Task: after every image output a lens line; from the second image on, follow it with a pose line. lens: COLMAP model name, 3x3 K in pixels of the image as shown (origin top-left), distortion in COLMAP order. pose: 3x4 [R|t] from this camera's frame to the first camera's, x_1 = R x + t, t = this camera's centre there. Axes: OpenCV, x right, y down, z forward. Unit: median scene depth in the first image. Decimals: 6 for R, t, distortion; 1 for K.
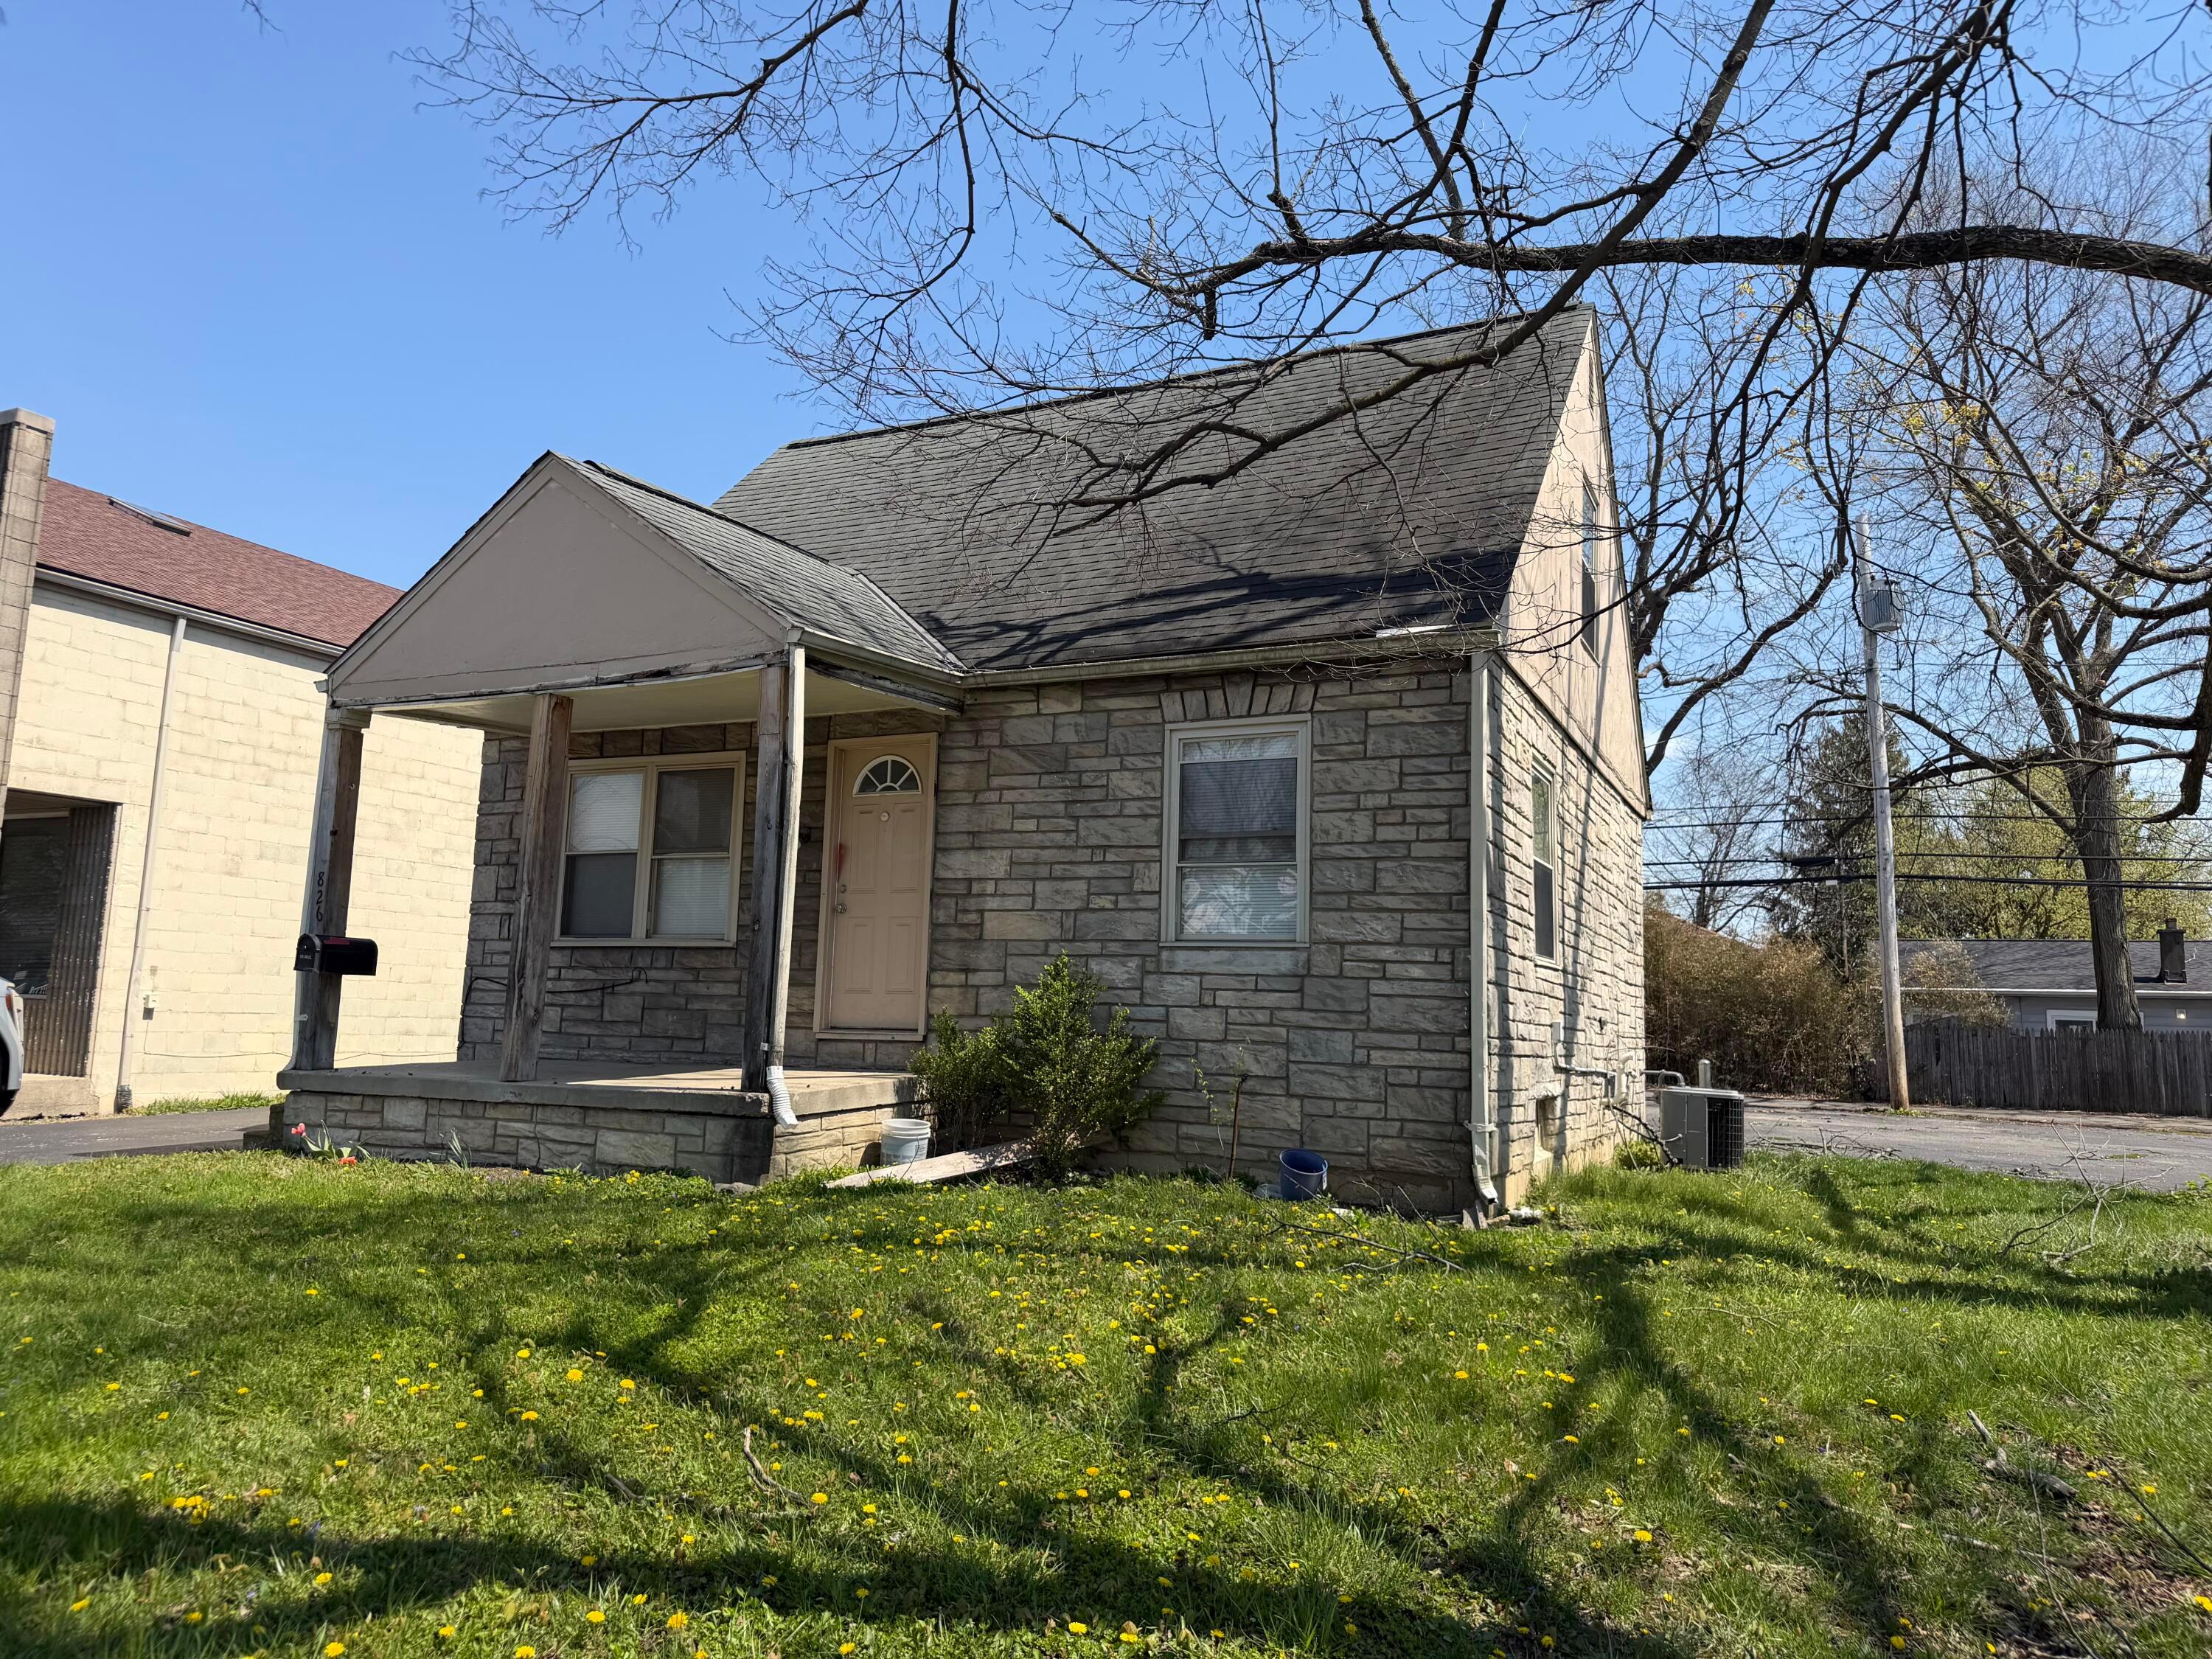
lens RADIAL K [[1534.4, 0, 1104.9], [0, 1534.4, 823.7], [0, 0, 1]] dist [0.000707, -0.000099]
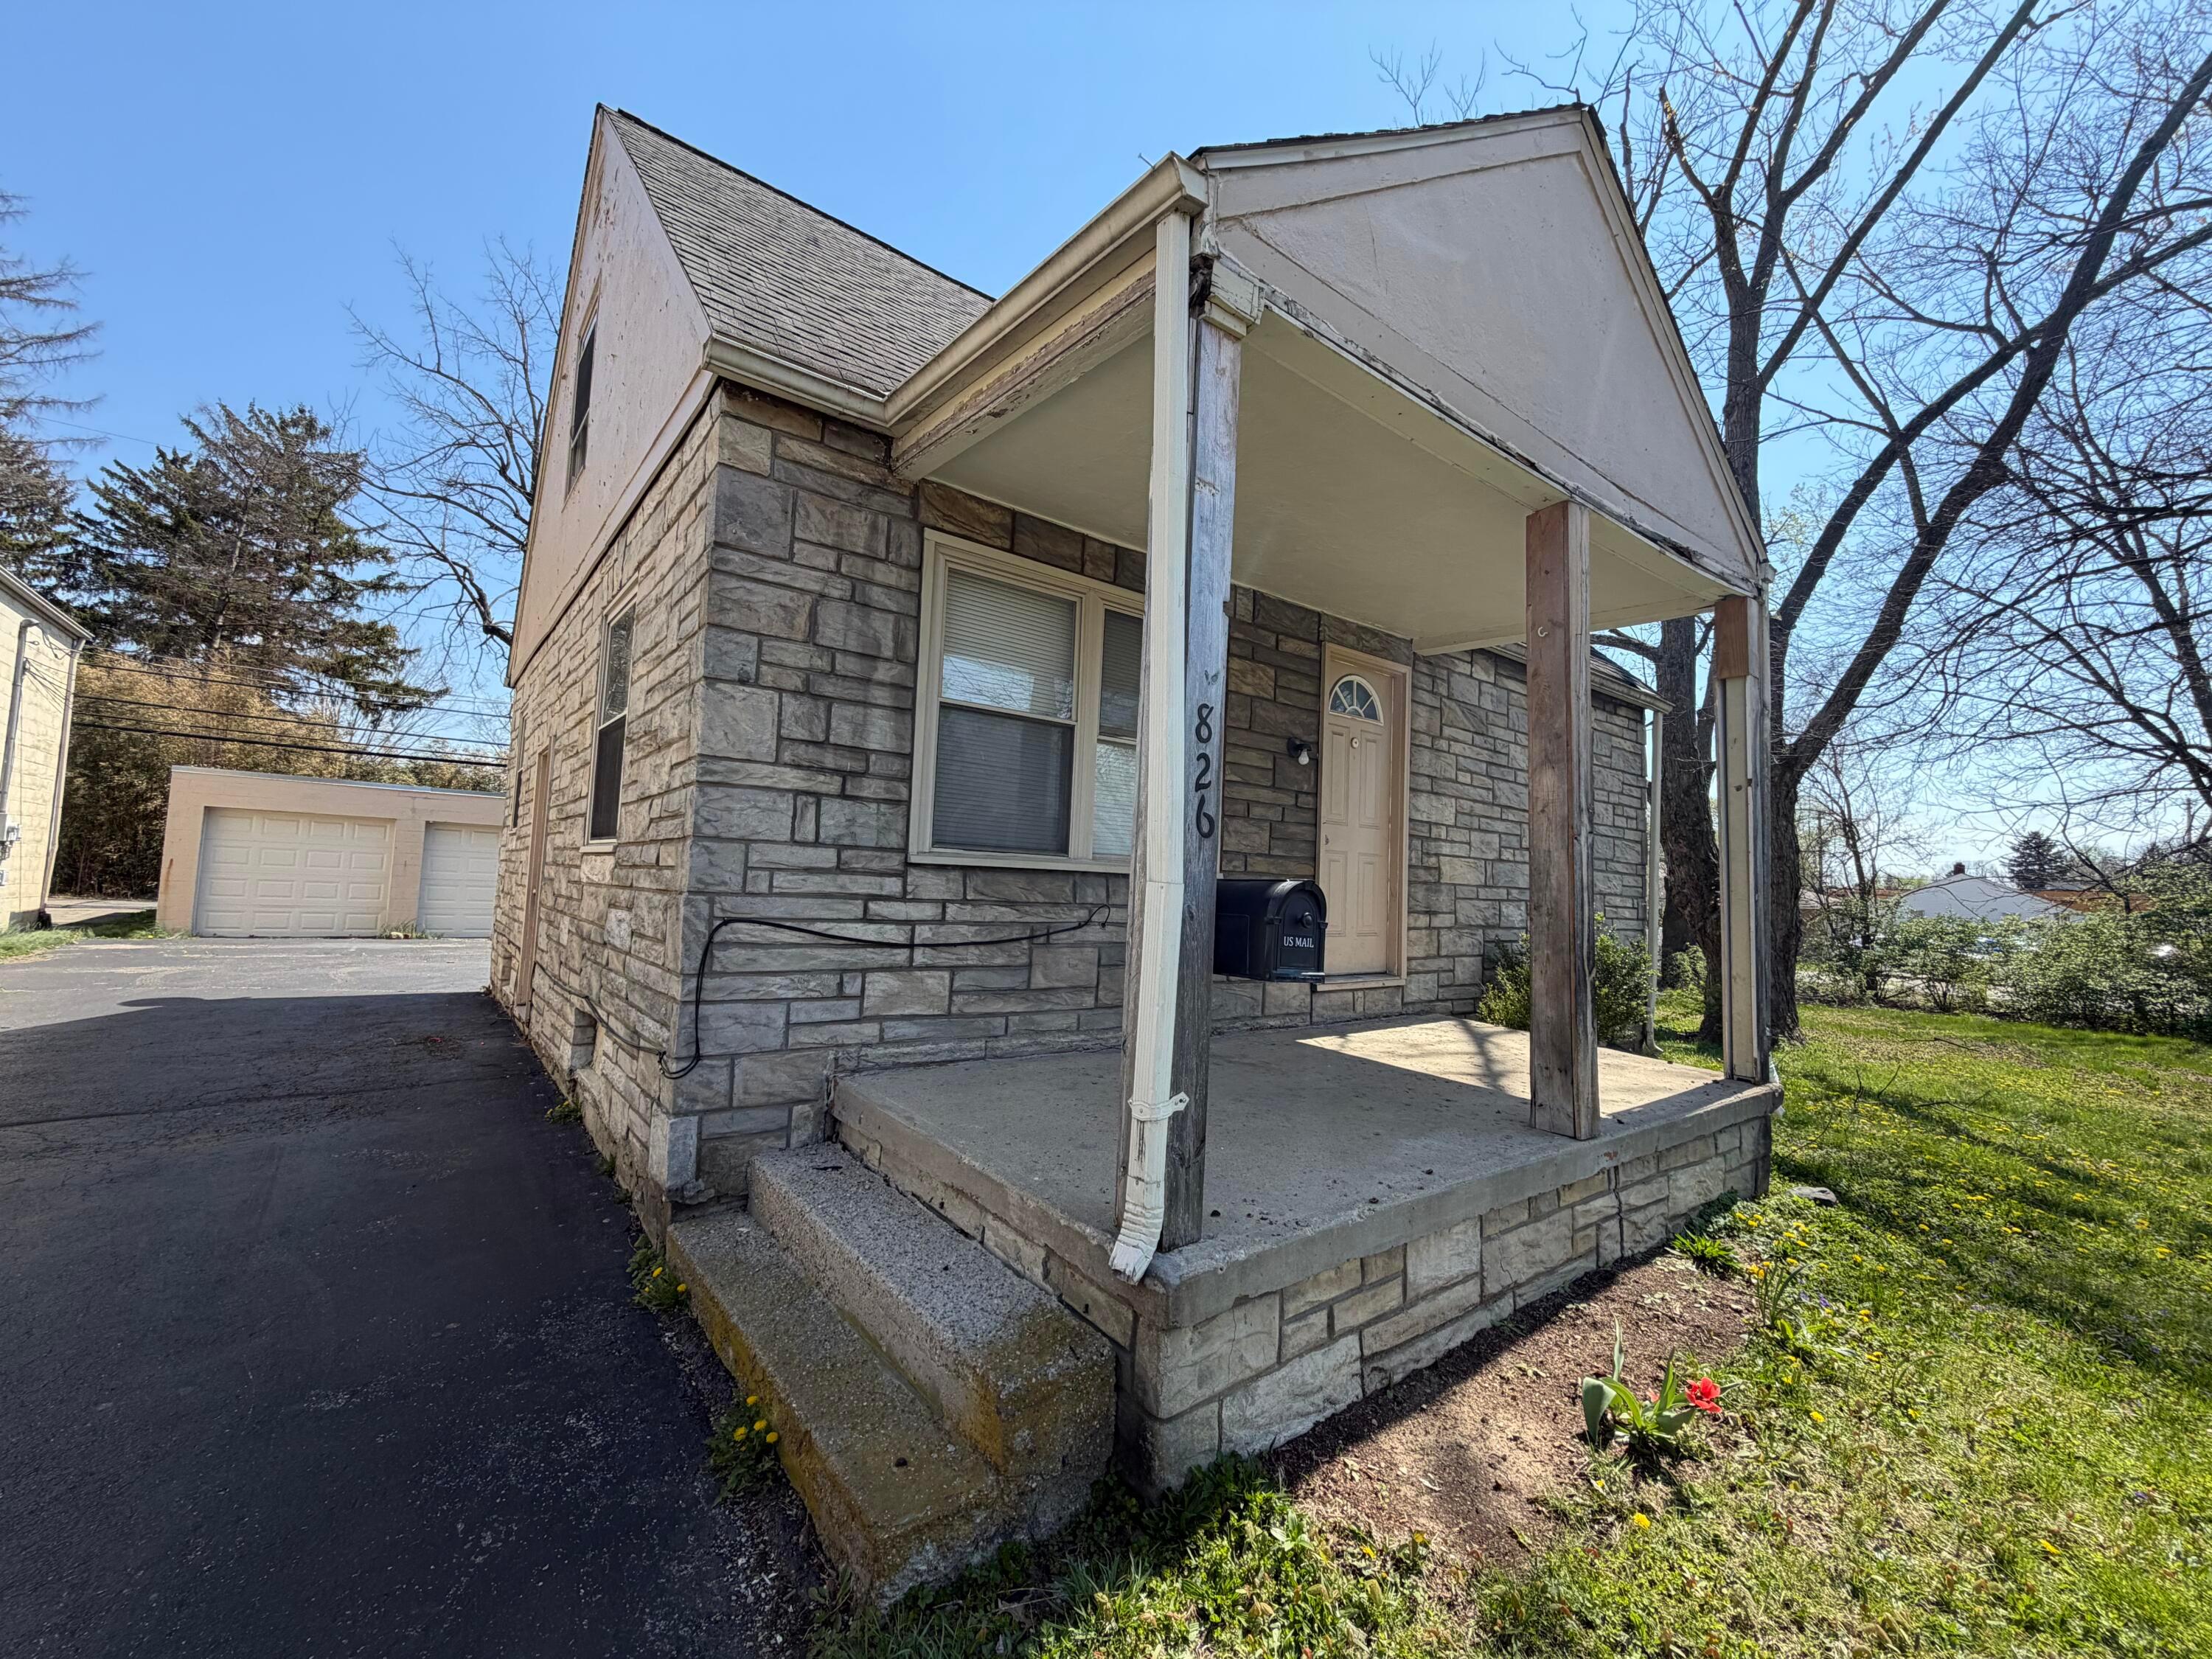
lens RADIAL K [[894.0, 0, 1102.6], [0, 894.0, 827.3], [0, 0, 1]] dist [0.001358, 0.000173]
pose [[0.463175, 0.053259, 0.884665, -0.711717], [-0.141582, 0.989820, 0.014536, 0.061224], [-0.874885, -0.131985, 0.466000, 0.913691]]
